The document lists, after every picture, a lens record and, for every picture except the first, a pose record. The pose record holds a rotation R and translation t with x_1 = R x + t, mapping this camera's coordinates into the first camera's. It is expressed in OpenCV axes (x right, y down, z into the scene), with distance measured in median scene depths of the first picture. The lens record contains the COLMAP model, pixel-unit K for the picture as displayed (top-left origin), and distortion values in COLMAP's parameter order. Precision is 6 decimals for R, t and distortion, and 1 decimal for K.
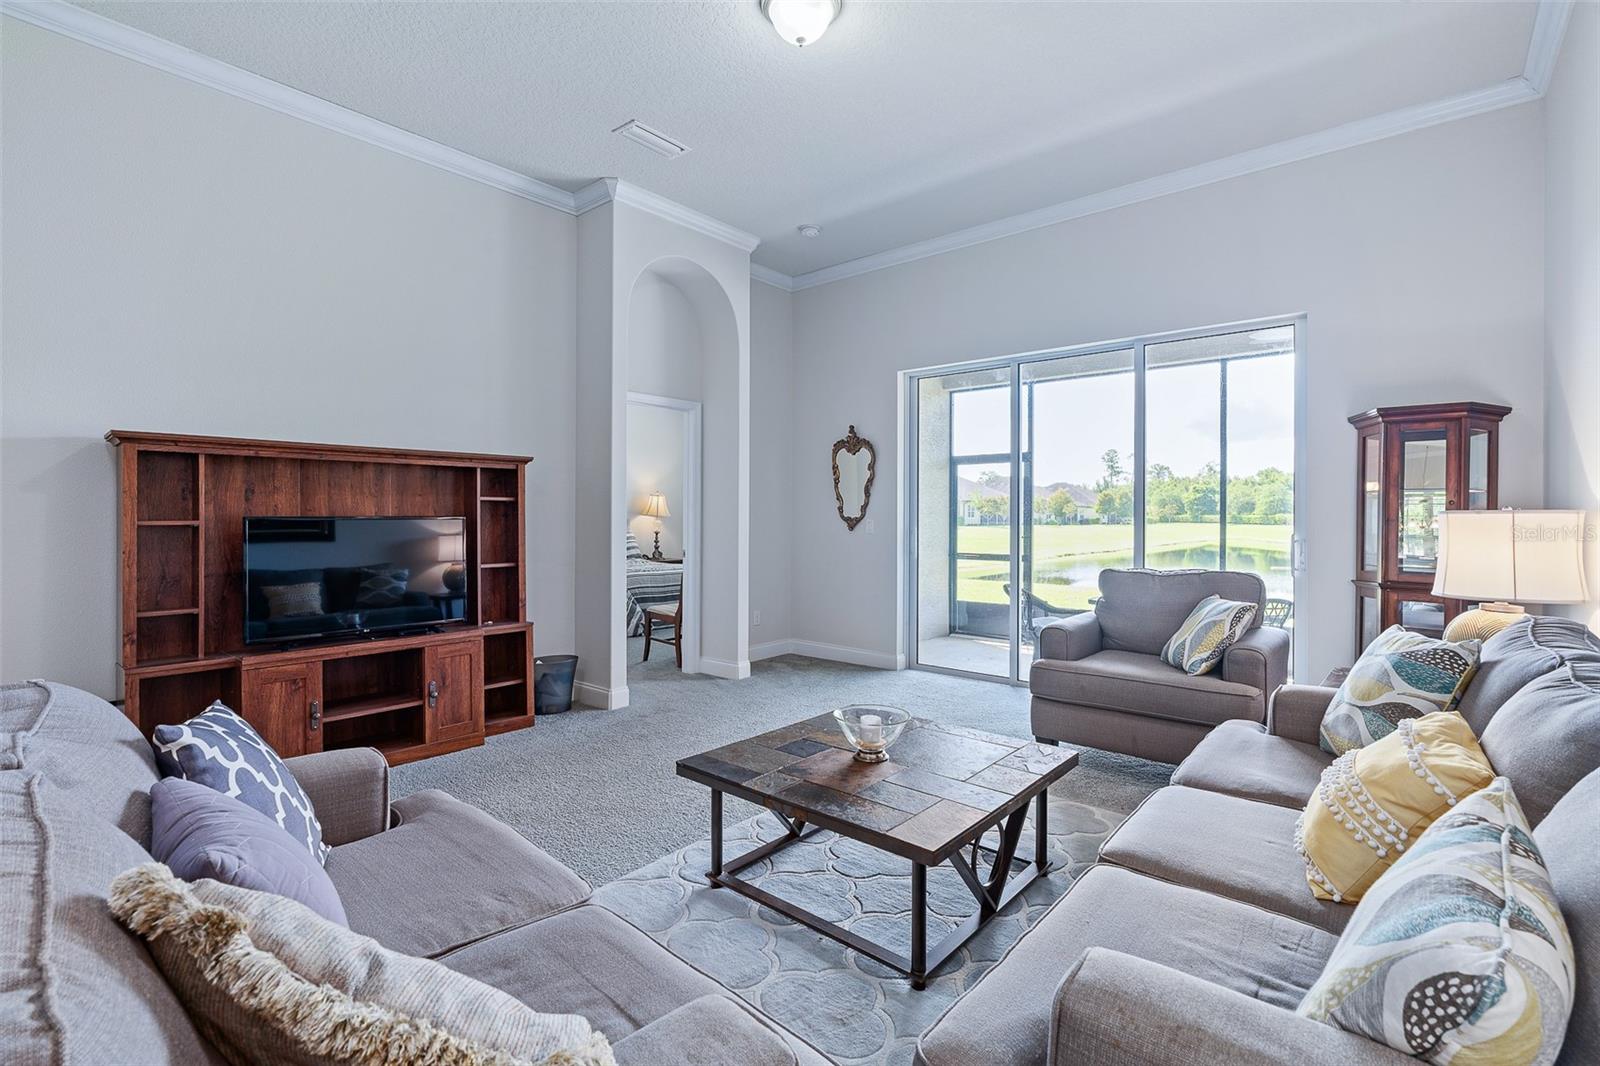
lens RADIAL K [[728.5, 0, 803.3], [0, 728.5, 527.3], [0, 0, 1]] dist [-0.000936, 0.000348]
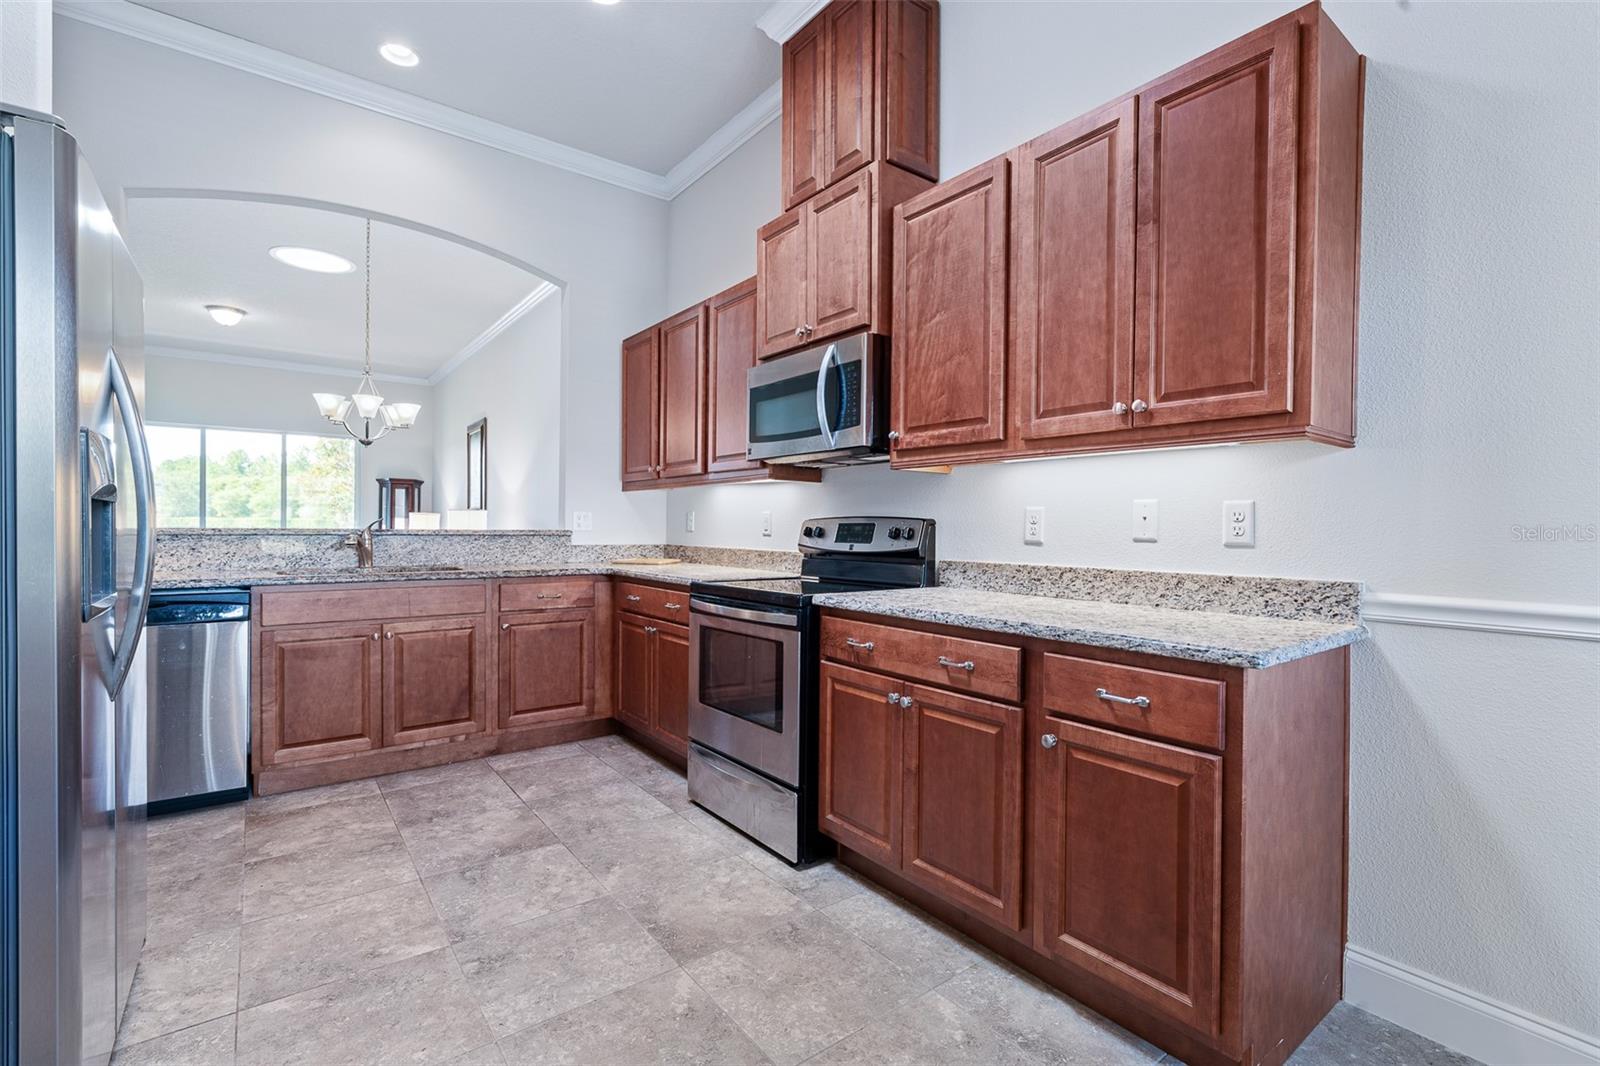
lens RADIAL K [[728.5, 0, 792.2], [0, 728.5, 526.1], [0, 0, 1]] dist [-0.000936, 0.000348]
pose [[0.233167, -0.000876, 0.972436, -1.000539], [0.003907, 0.999992, -0.000036, 0.022571], [-0.972429, 0.003808, 0.233169, -0.748634]]
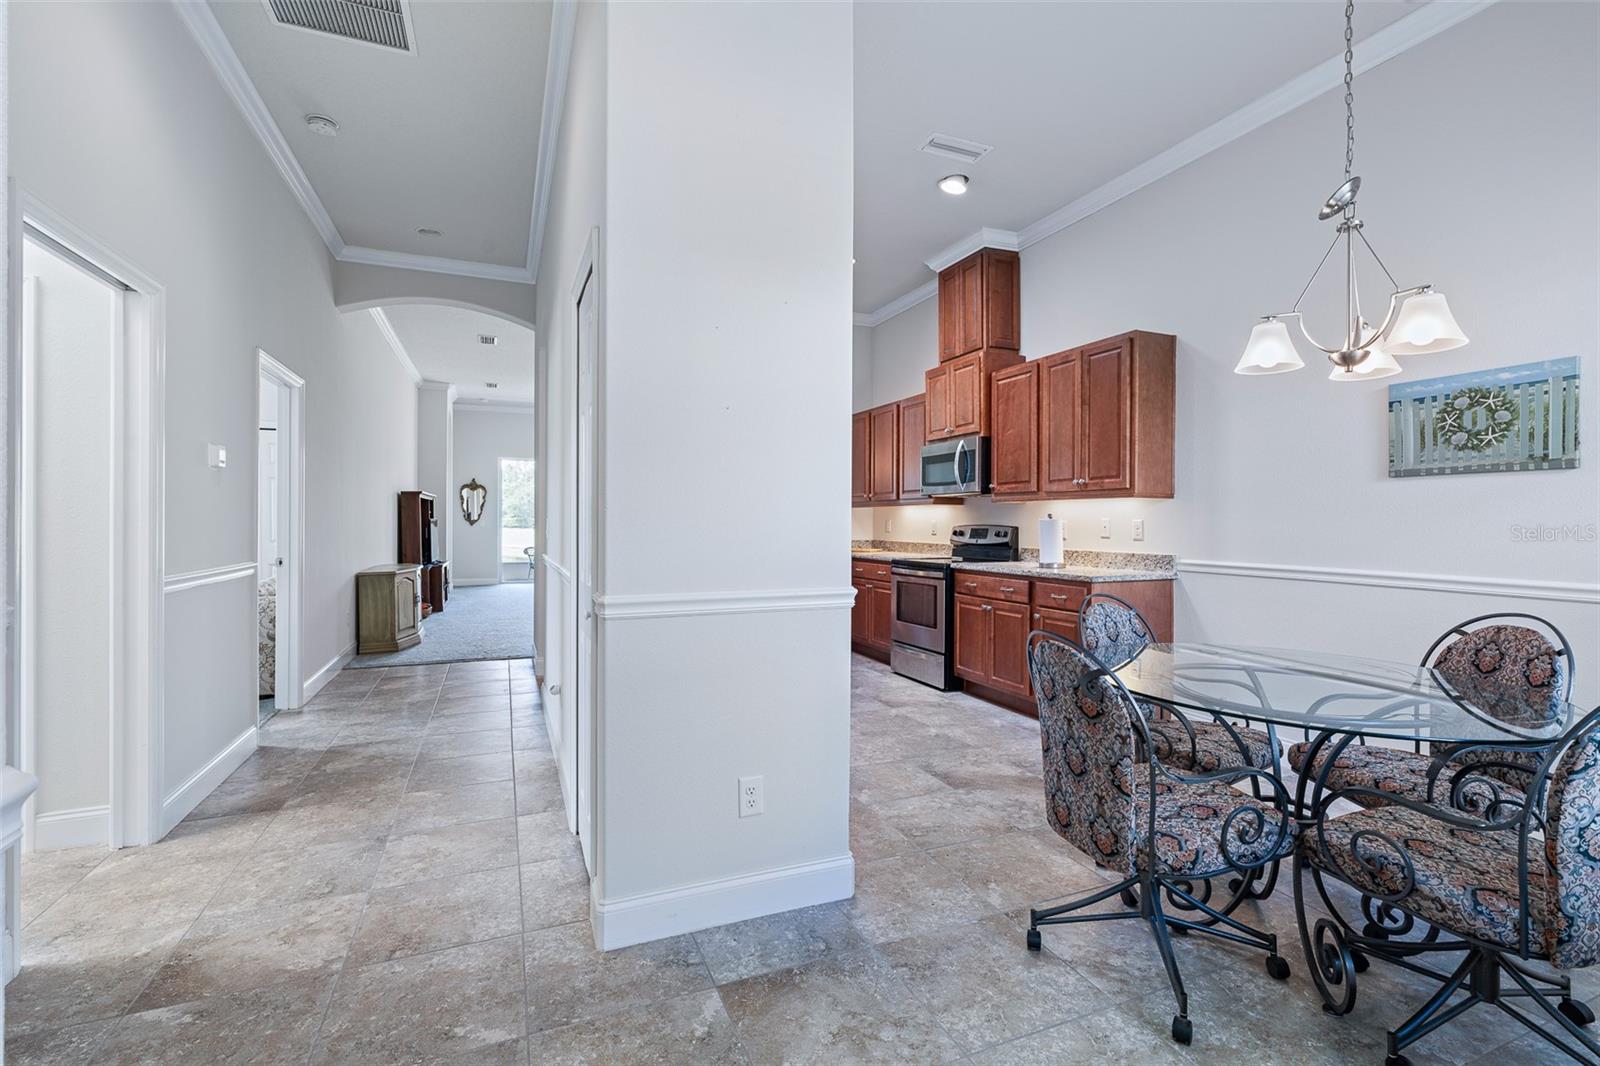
lens RADIAL K [[728.5, 0, 807.4], [0, 728.5, 528.4], [0, 0, 1]] dist [-0.000936, 0.000348]
pose [[0.453243, -0.011559, 0.891312, -1.458888], [0.012702, 0.999898, 0.006508, 0.011189], [-0.891297, 0.008372, 0.453343, -0.908782]]
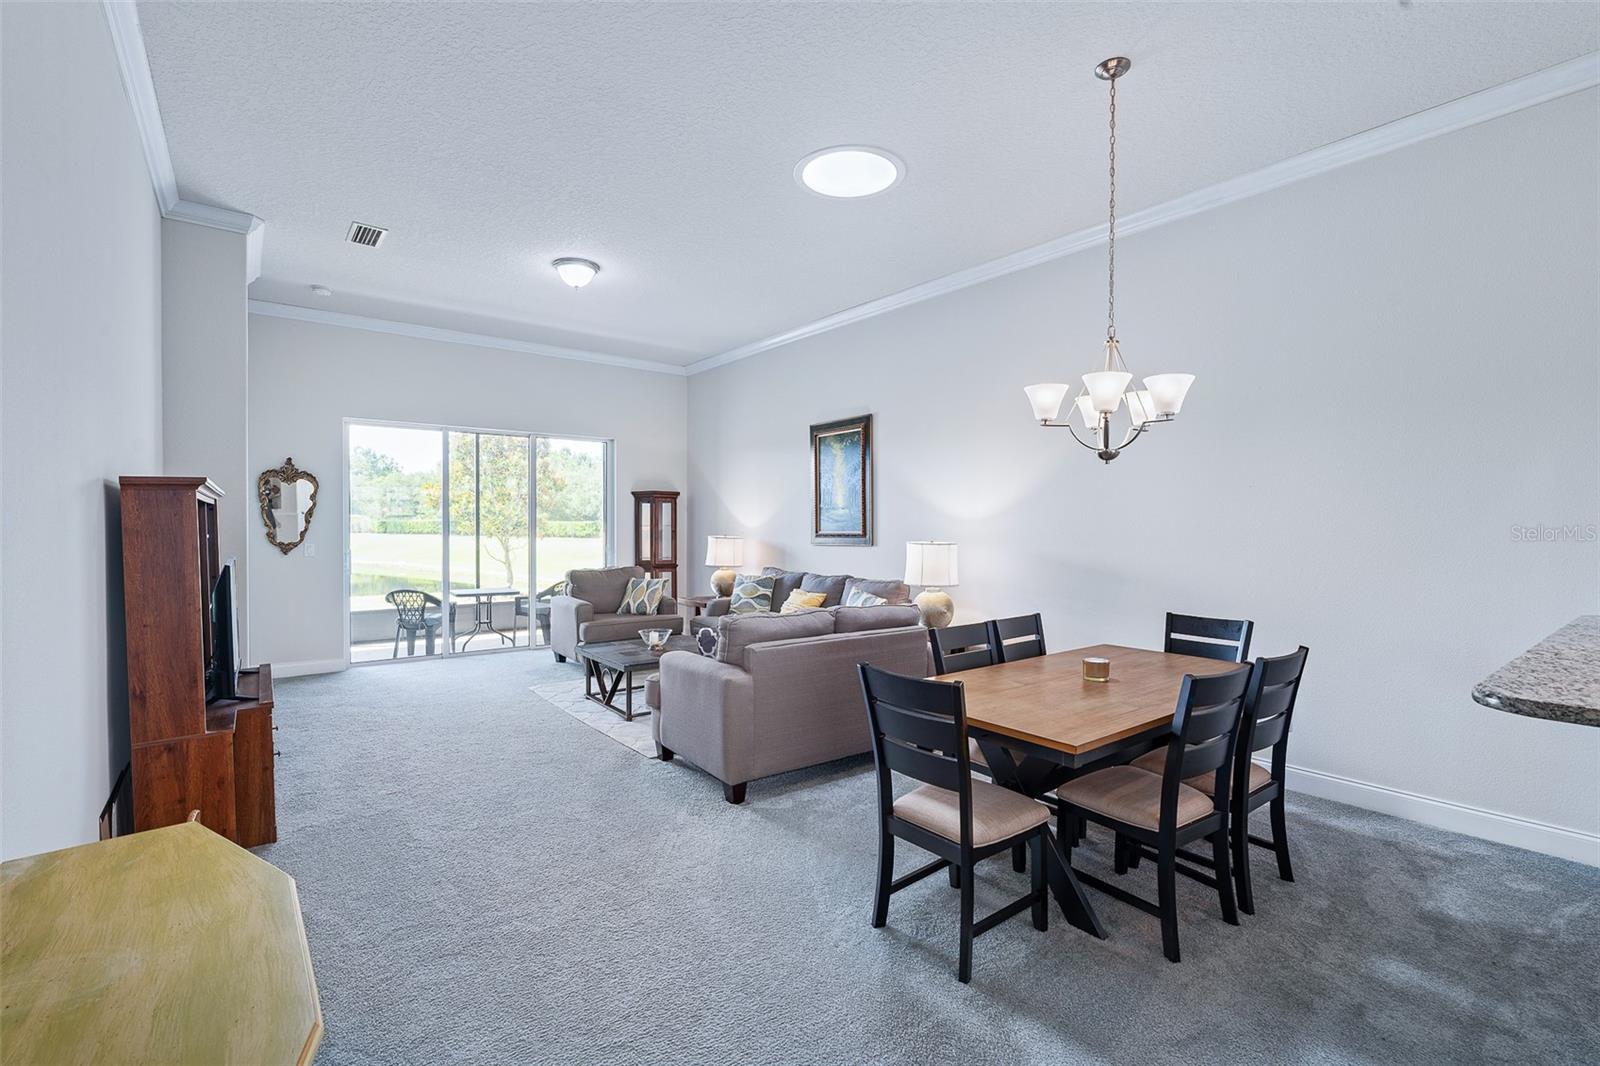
lens RADIAL K [[728.5, 0, 805.1], [0, 728.5, 539.6], [0, 0, 1]] dist [-0.000936, 0.000348]
pose [[0.210819, -0.021880, 0.977280, -0.839290], [0.011456, 0.999736, 0.019912, -0.031058], [-0.977458, 0.006998, 0.211014, 0.025972]]
